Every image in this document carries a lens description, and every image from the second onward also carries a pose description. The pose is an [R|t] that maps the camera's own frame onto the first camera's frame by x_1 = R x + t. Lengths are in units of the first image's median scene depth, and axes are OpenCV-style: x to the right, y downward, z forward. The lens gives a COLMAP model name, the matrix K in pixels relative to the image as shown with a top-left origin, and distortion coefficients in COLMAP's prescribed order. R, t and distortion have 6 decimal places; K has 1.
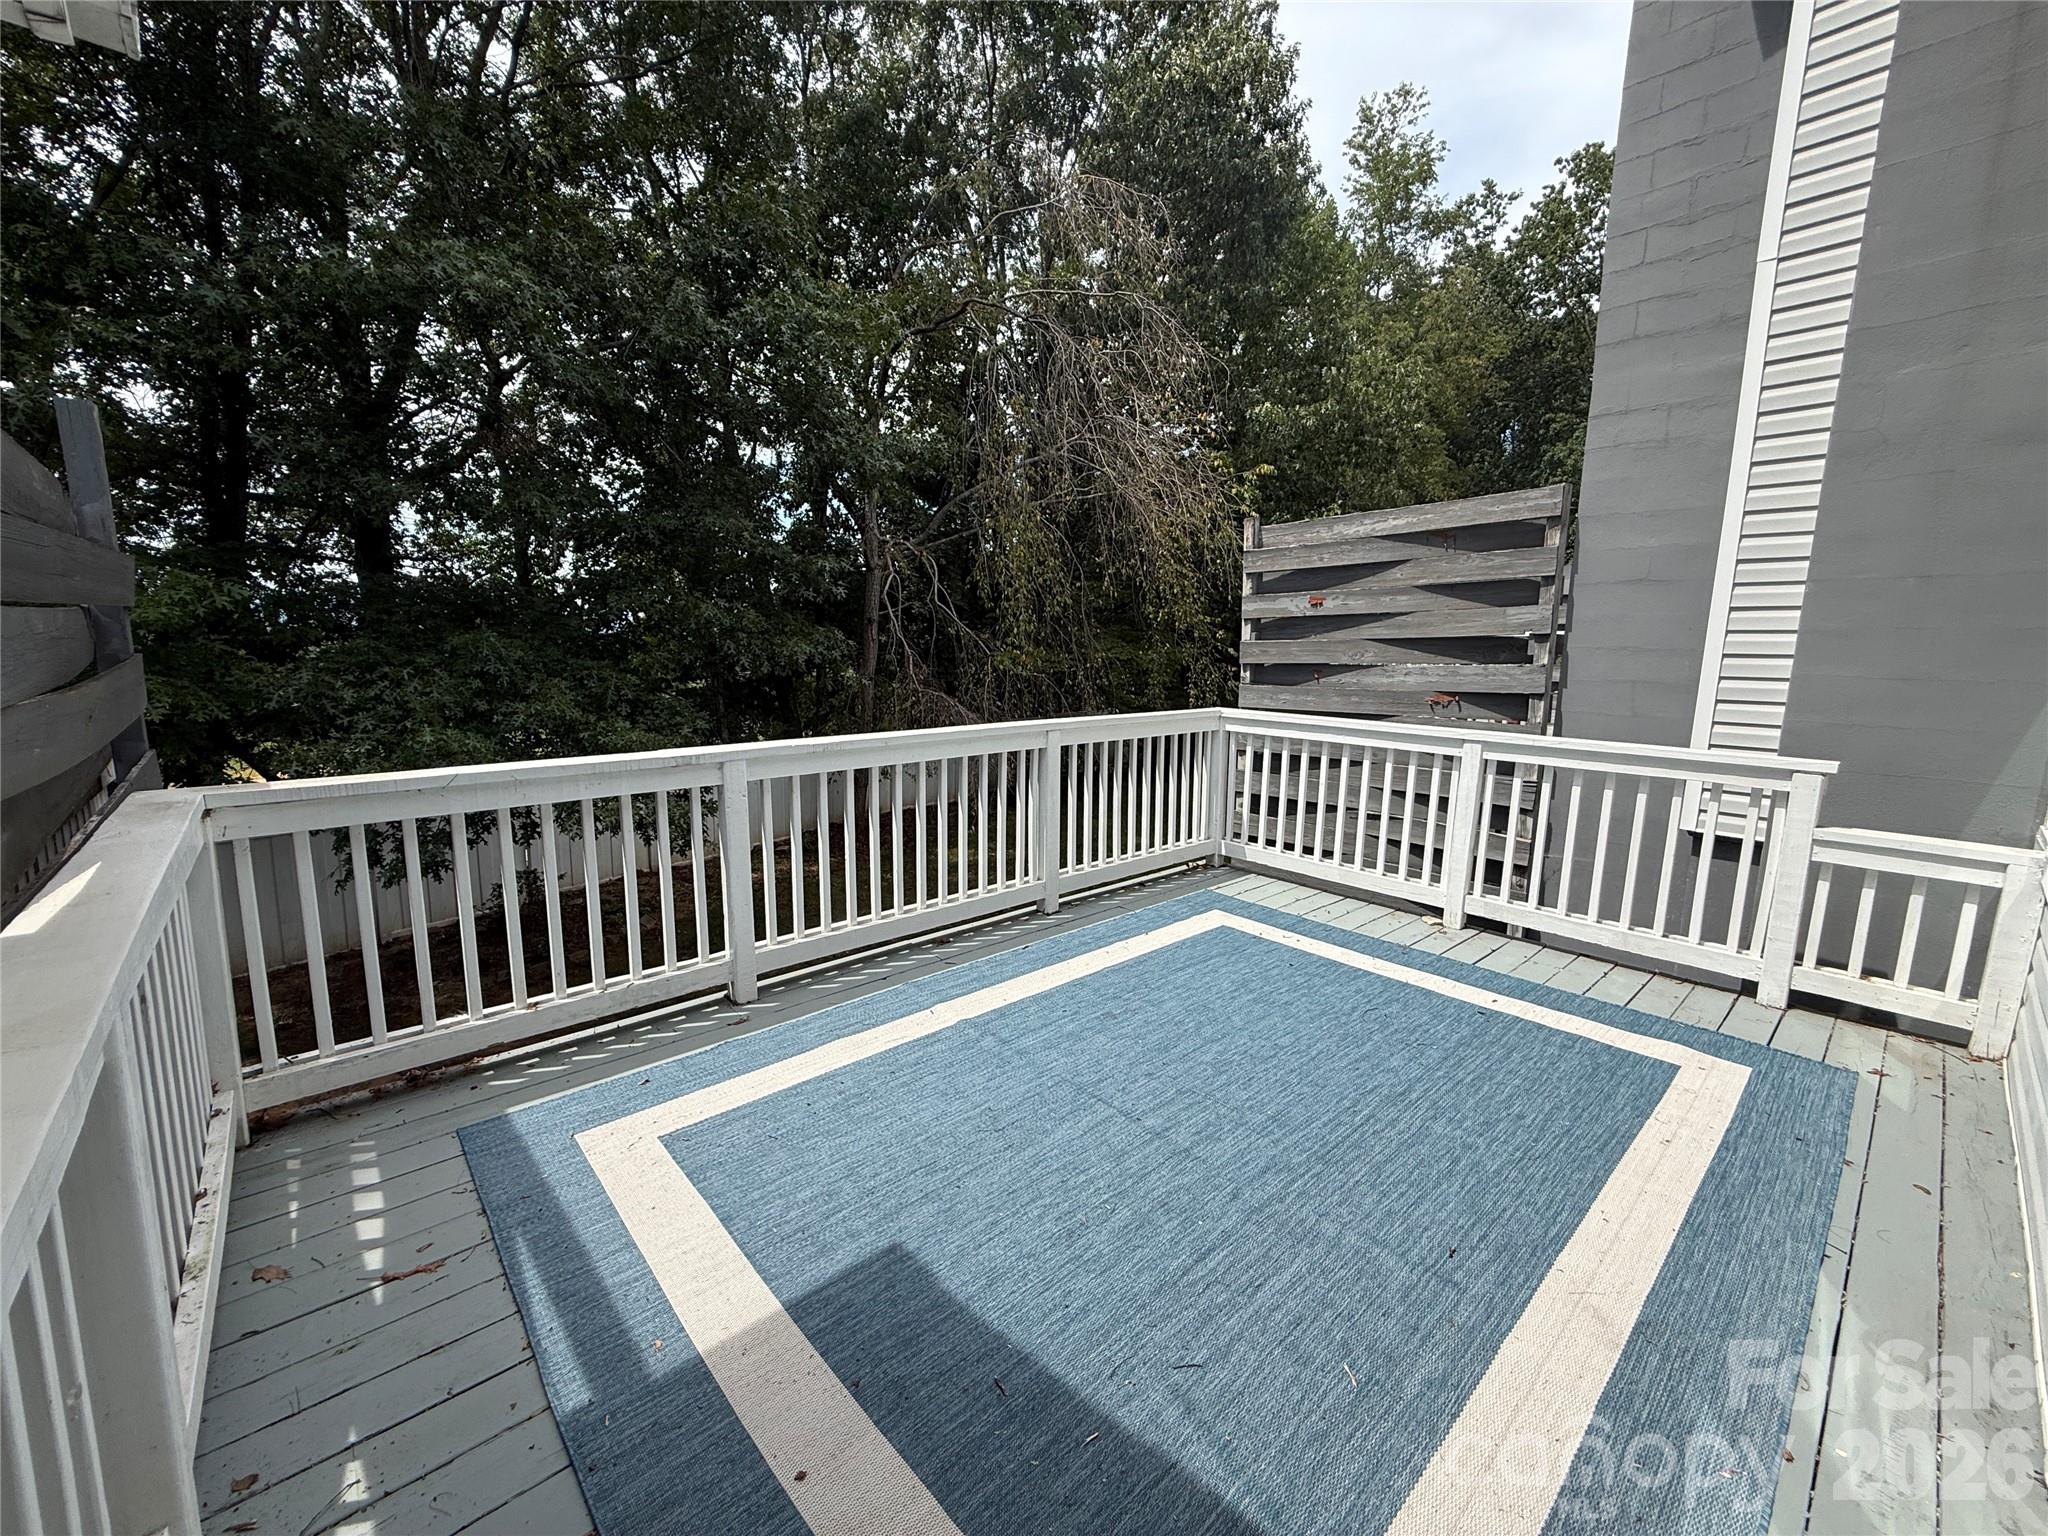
lens RADIAL K [[824.7, 0, 1021.8], [0, 824.7, 765.0], [0, 0, 1]] dist [-0.010633, 0.000542]
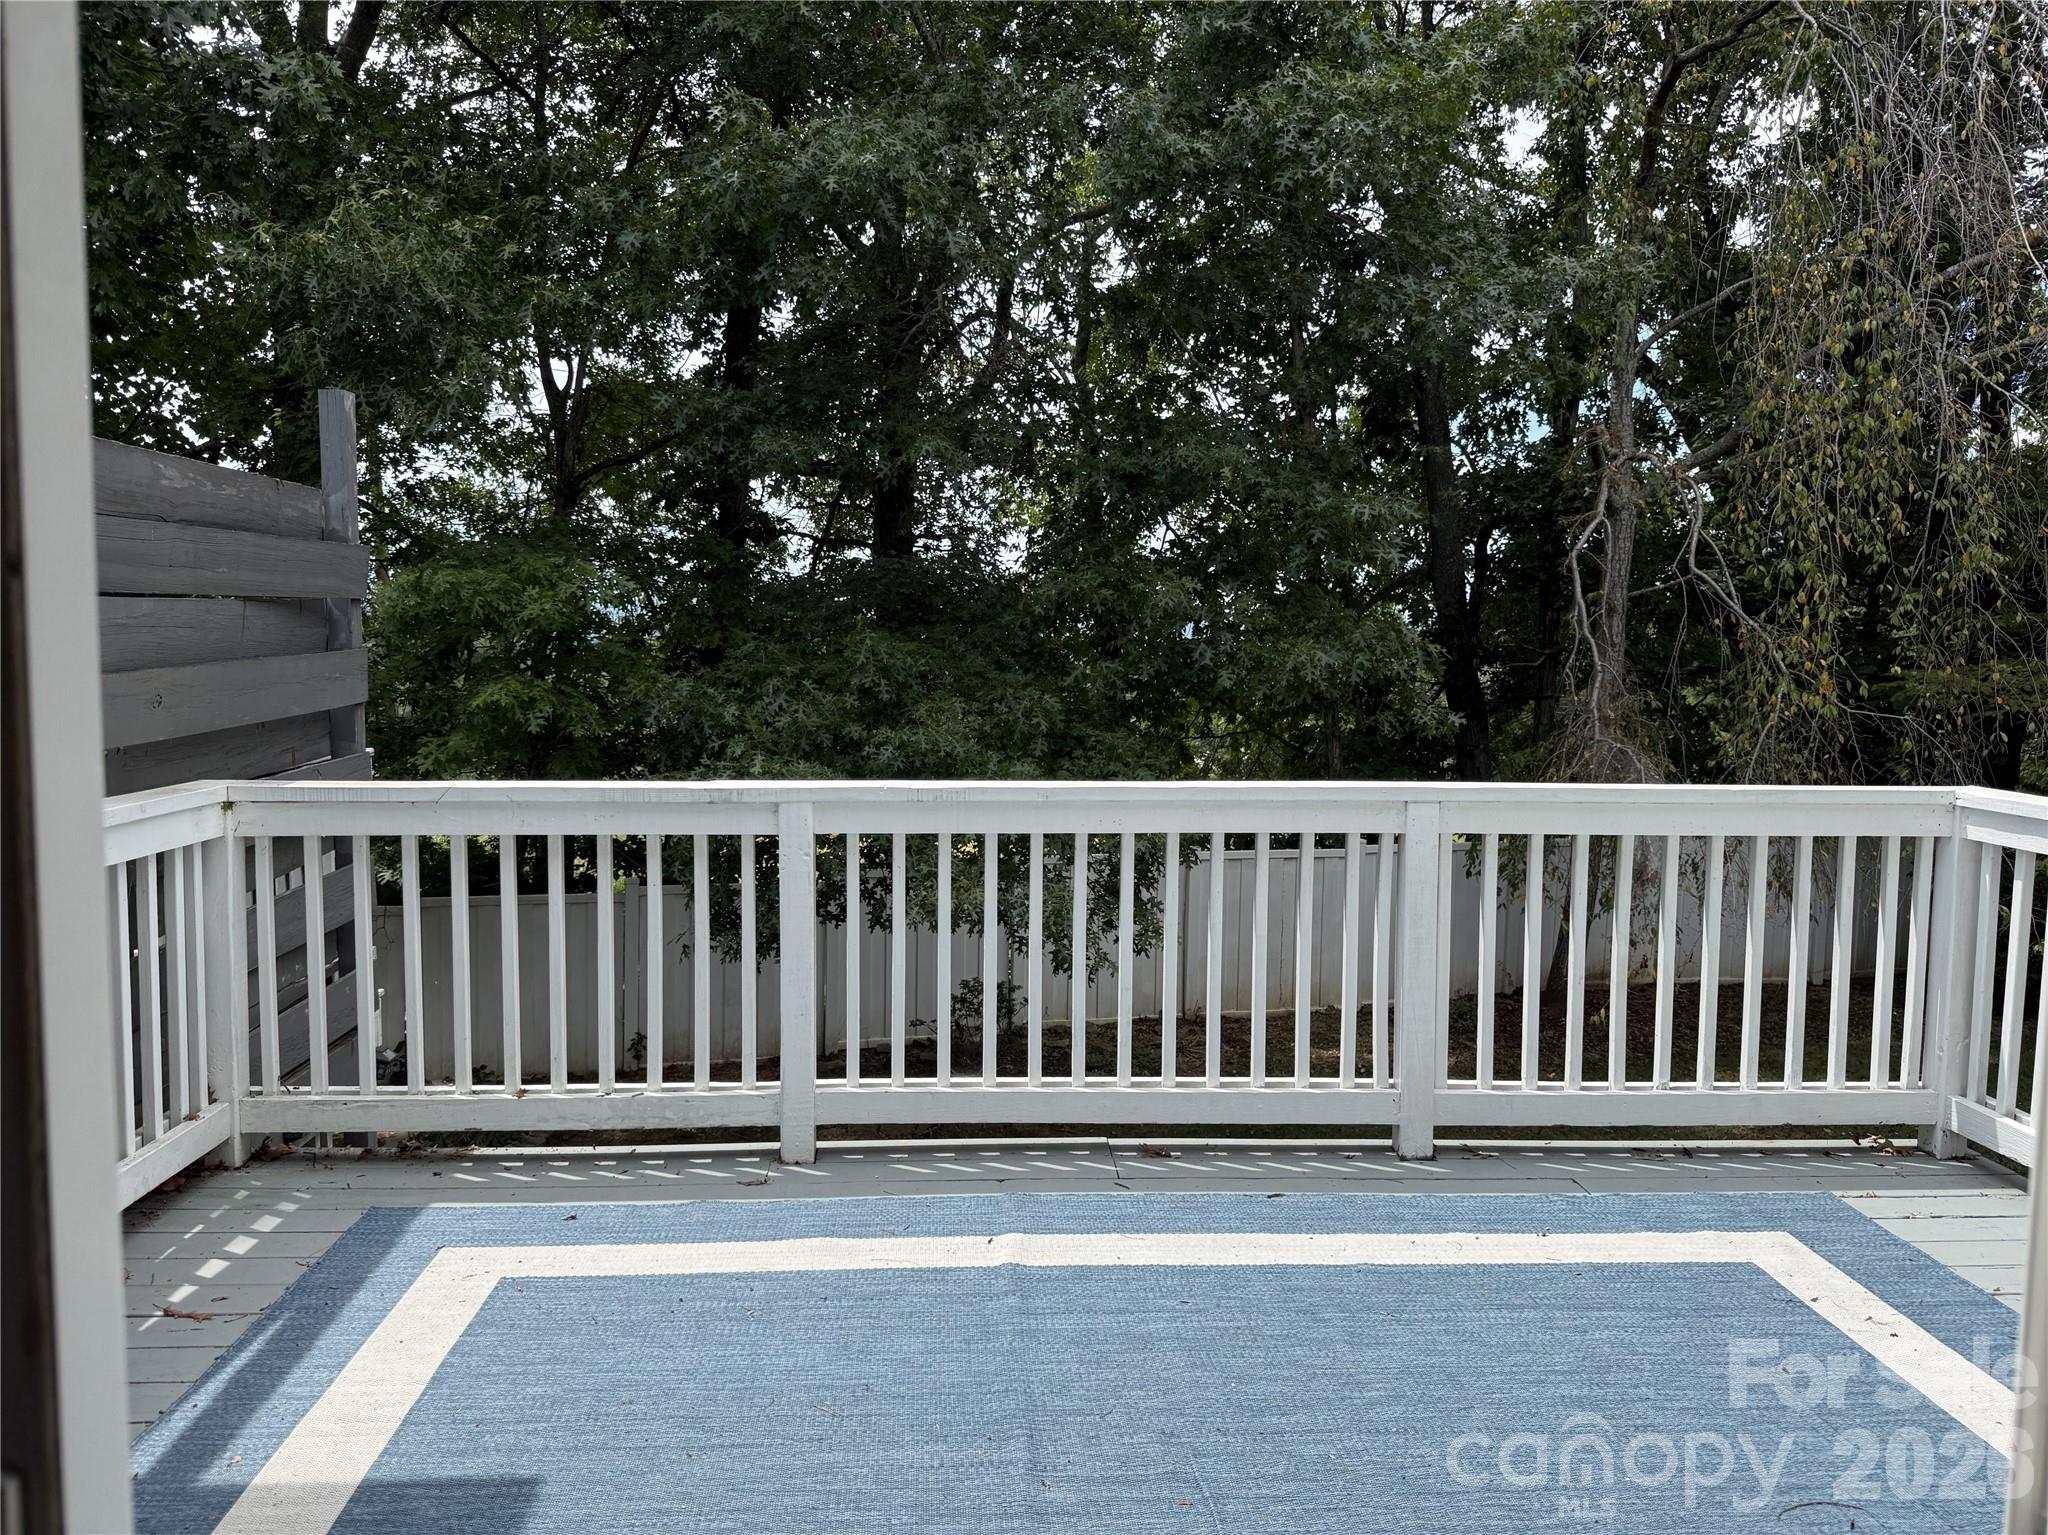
lens RADIAL K [[1511.2, 0, 1028.6], [0, 1511.2, 761.6], [0, 0, 1]] dist [0.010194, -0.024244]
pose [[0.777372, 0.045023, -0.627427, 0.605293], [-0.094577, 0.994463, -0.045819, 0.000456], [0.621890, 0.094958, 0.777326, 0.134669]]
